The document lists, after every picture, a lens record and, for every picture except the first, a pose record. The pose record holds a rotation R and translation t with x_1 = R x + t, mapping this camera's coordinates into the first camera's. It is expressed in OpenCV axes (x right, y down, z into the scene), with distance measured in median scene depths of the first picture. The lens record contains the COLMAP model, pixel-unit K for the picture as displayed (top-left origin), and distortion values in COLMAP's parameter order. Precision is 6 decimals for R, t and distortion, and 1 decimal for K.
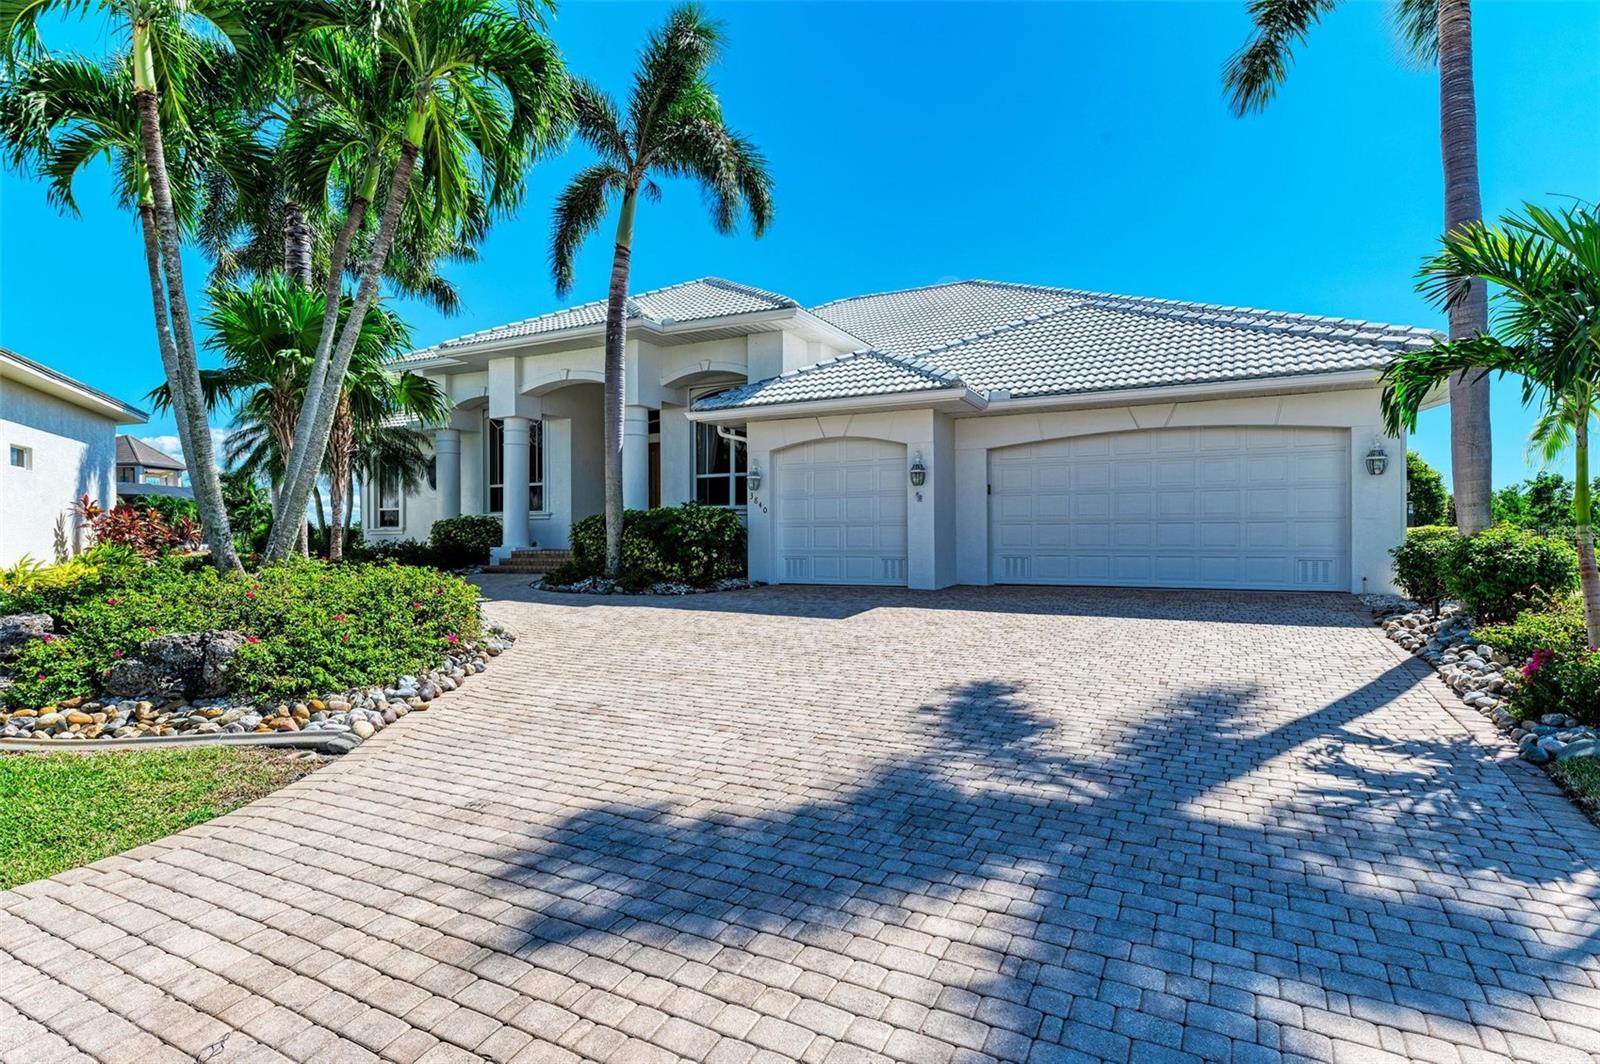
lens RADIAL K [[818.1, 0, 813.2], [0, 818.1, 532.7], [0, 0, 1]] dist [0.015106, -0.002314]
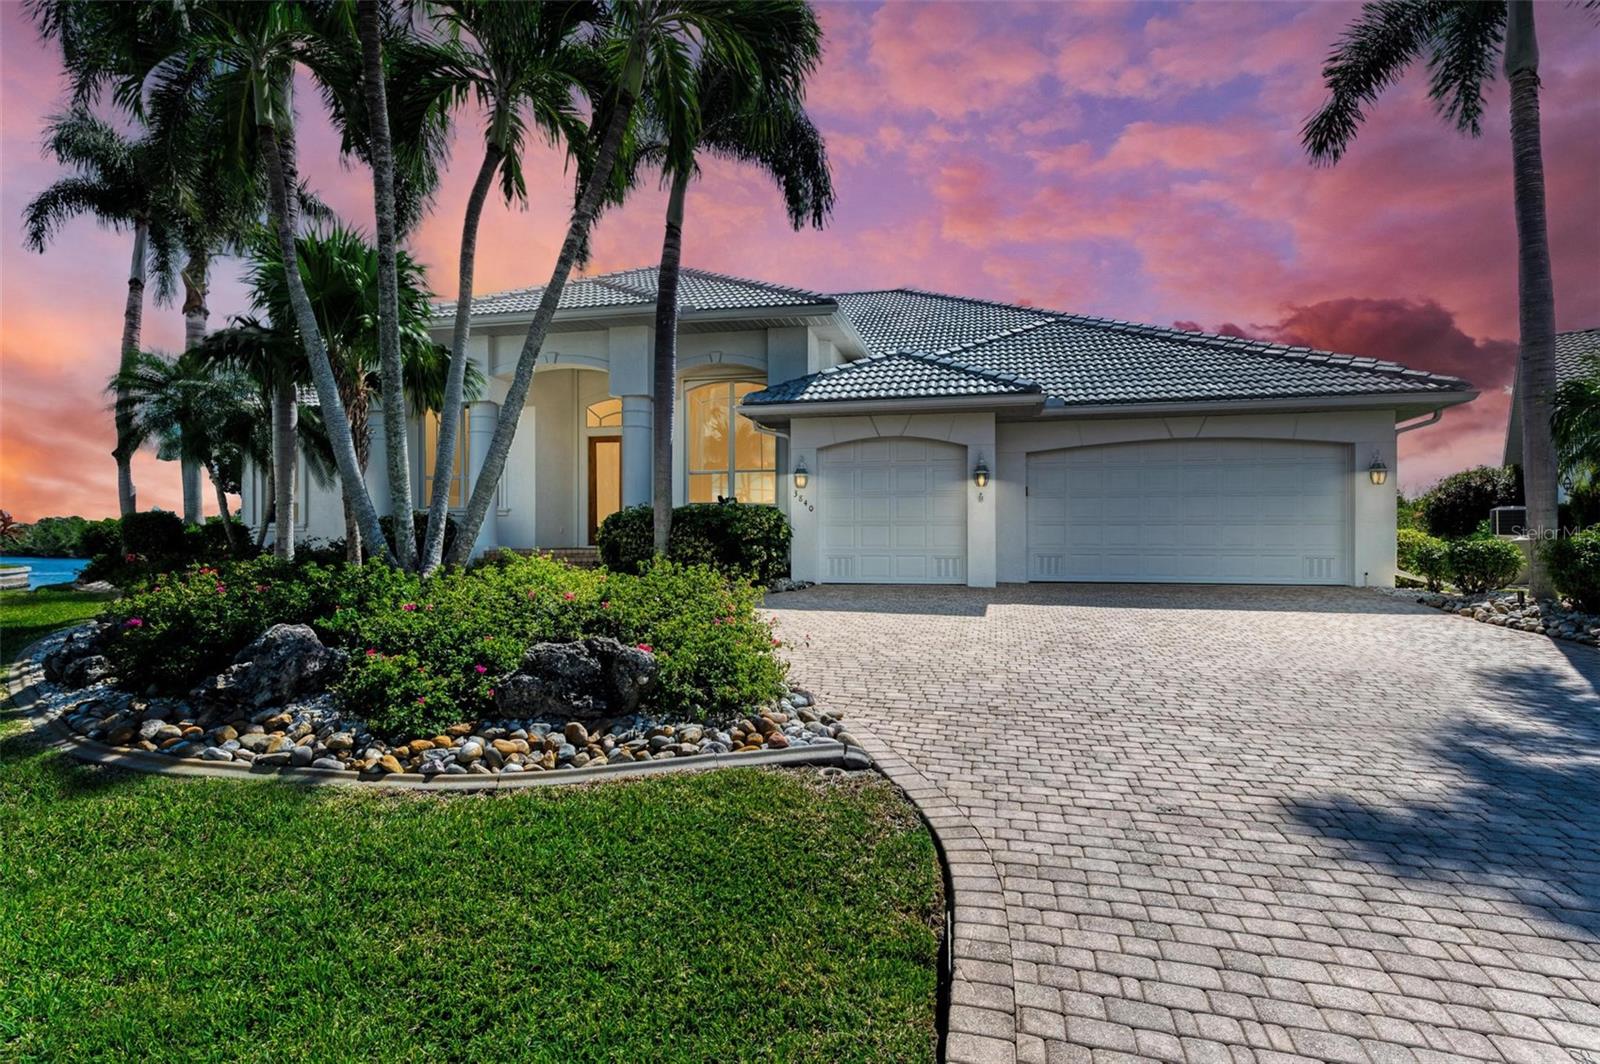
lens RADIAL K [[818.1, 0, 813.2], [0, 818.1, 532.7], [0, 0, 1]] dist [0.015106, -0.002314]
pose [[0.970884, 0.006453, 0.239464, -0.733365], [-0.006144, 0.999979, -0.002036, 0.009019], [-0.239472, 0.000505, 0.970903, 0.118688]]
